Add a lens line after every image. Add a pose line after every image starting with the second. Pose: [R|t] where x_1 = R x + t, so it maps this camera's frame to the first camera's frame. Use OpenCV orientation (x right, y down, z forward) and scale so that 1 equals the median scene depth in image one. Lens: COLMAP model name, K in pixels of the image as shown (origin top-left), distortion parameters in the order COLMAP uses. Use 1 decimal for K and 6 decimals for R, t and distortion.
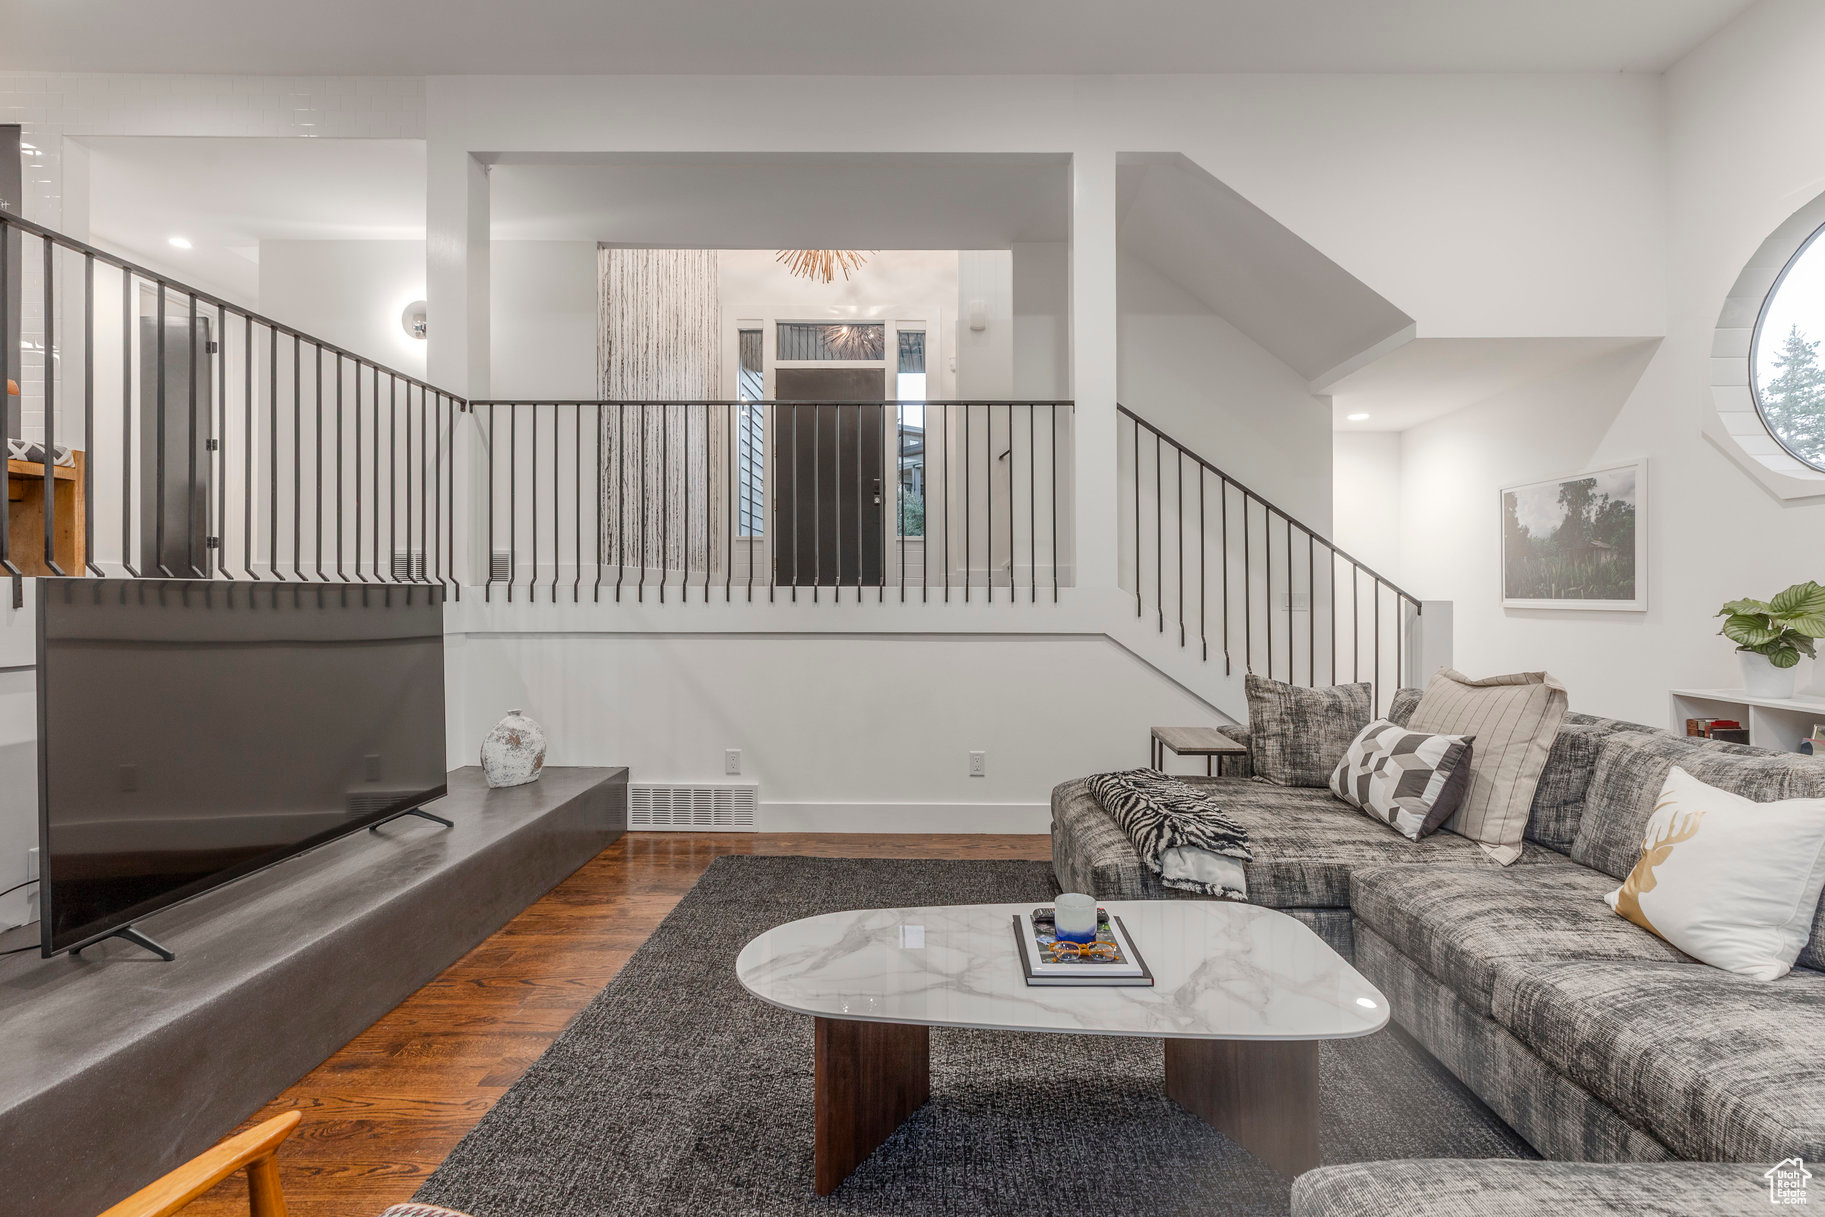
lens RADIAL K [[824.9, 0, 919.5], [0, 824.9, 595.8], [0, 0, 1]] dist [0.002276, -0.000989]
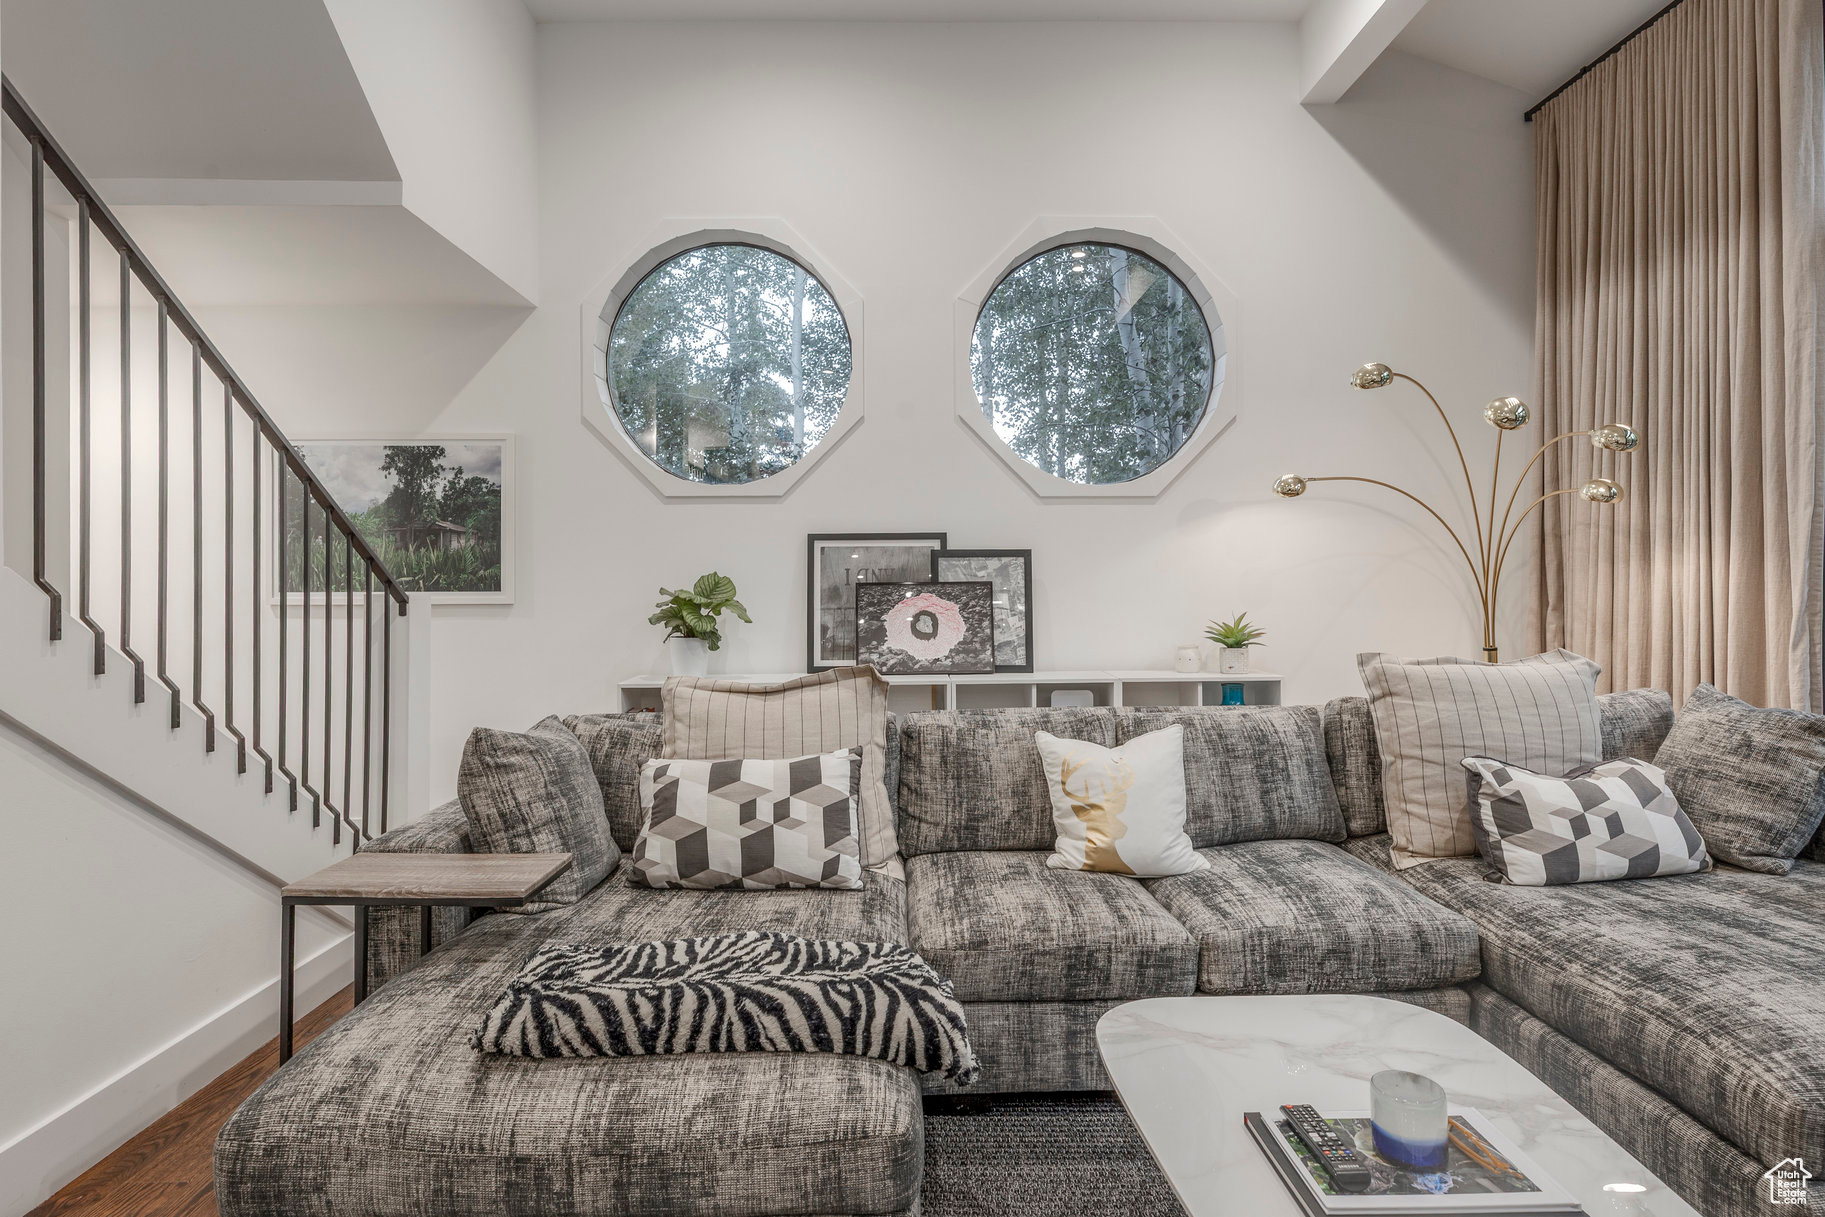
lens RADIAL K [[1005.4, 0, 918.8], [0, 1005.4, 582.2], [0, 0, 1]] dist [0.000608, 0.000665]
pose [[-0.037281, 0.003586, 0.999298, -0.215501], [0.009978, 0.999945, -0.003216, 0.002372], [-0.999255, 0.009851, -0.037314, 0.566849]]
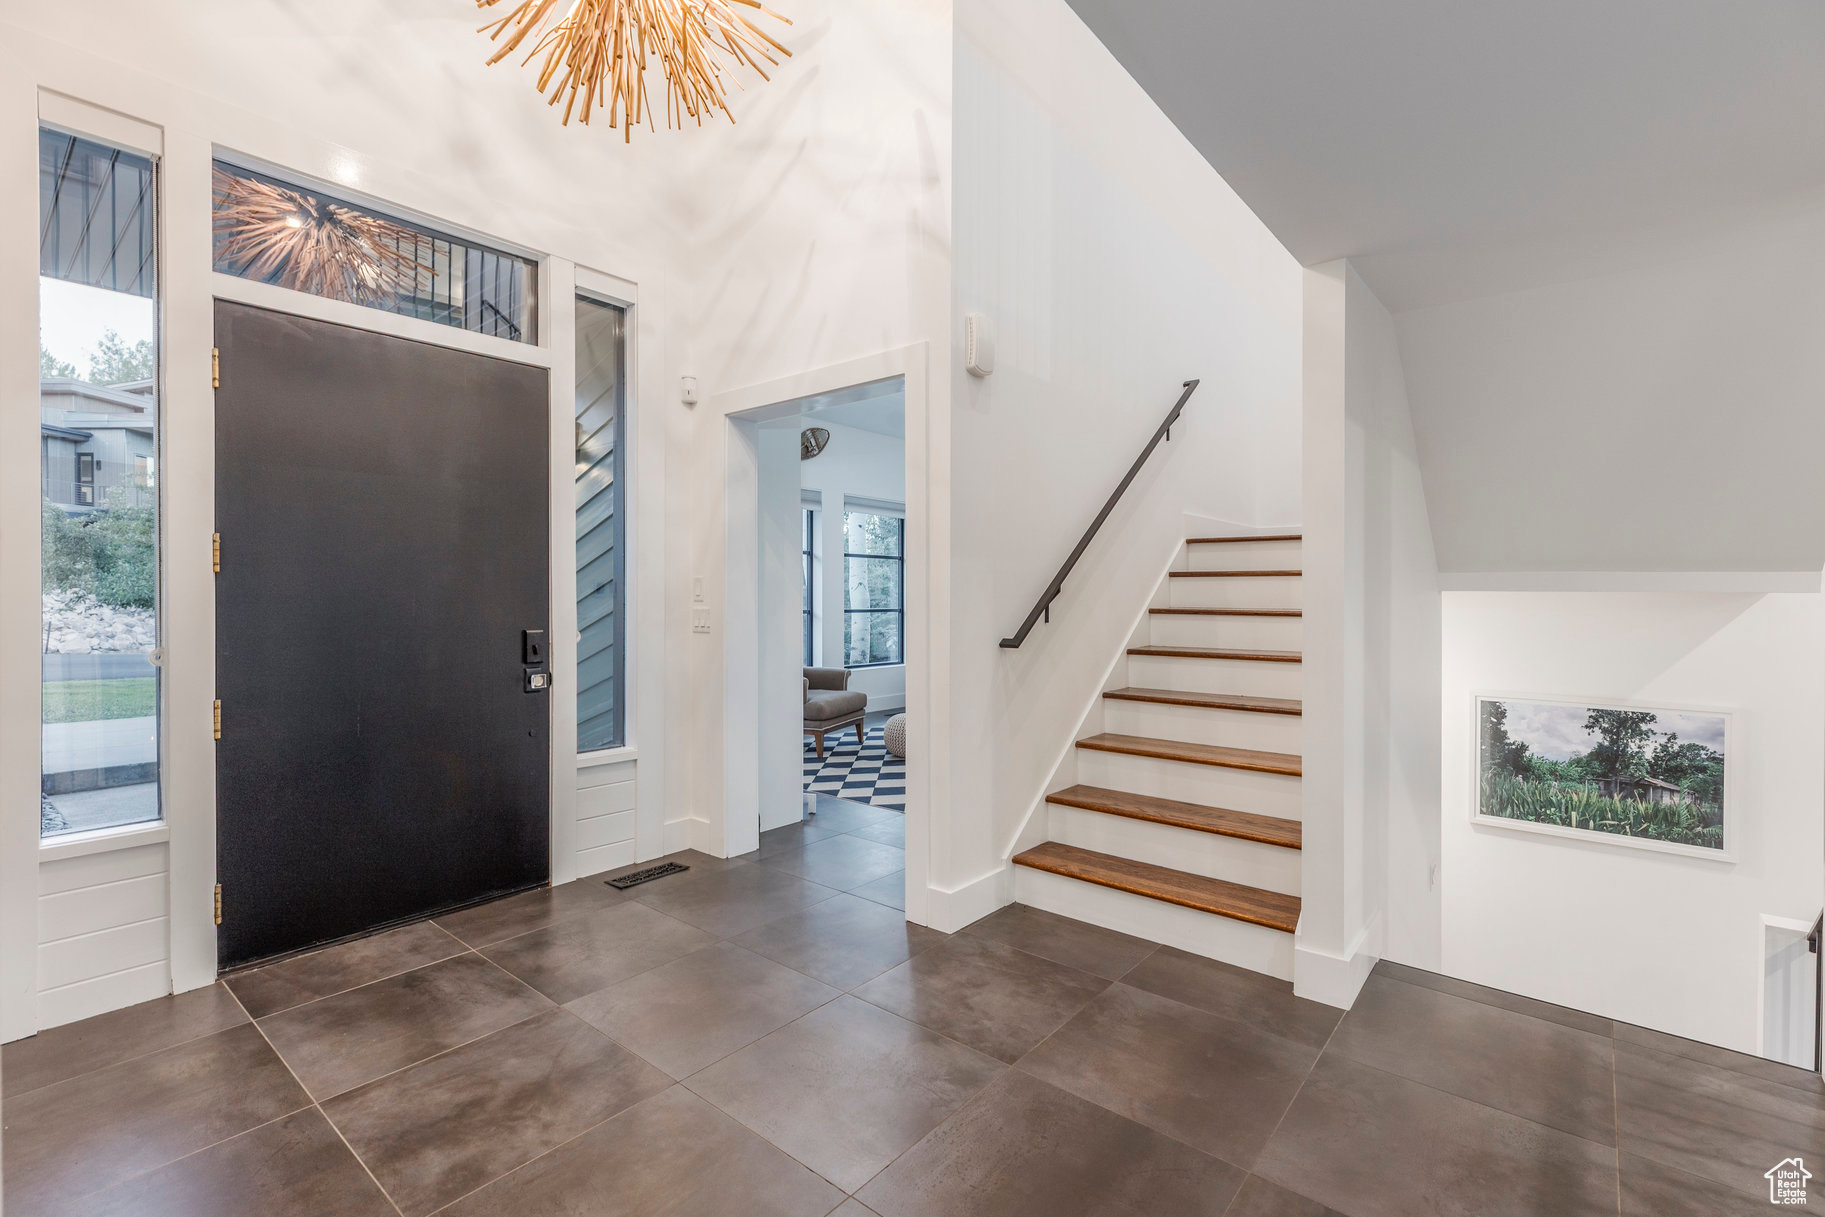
lens RADIAL K [[824.9, 0, 919.5], [0, 824.9, 595.8], [0, 0, 1]] dist [0.002276, -0.000989]
pose [[0.627288, -0.003437, 0.778780, -0.468030], [0.007474, 0.999971, -0.001606, -0.287936], [-0.778751, 0.006828, 0.627296, 1.075456]]
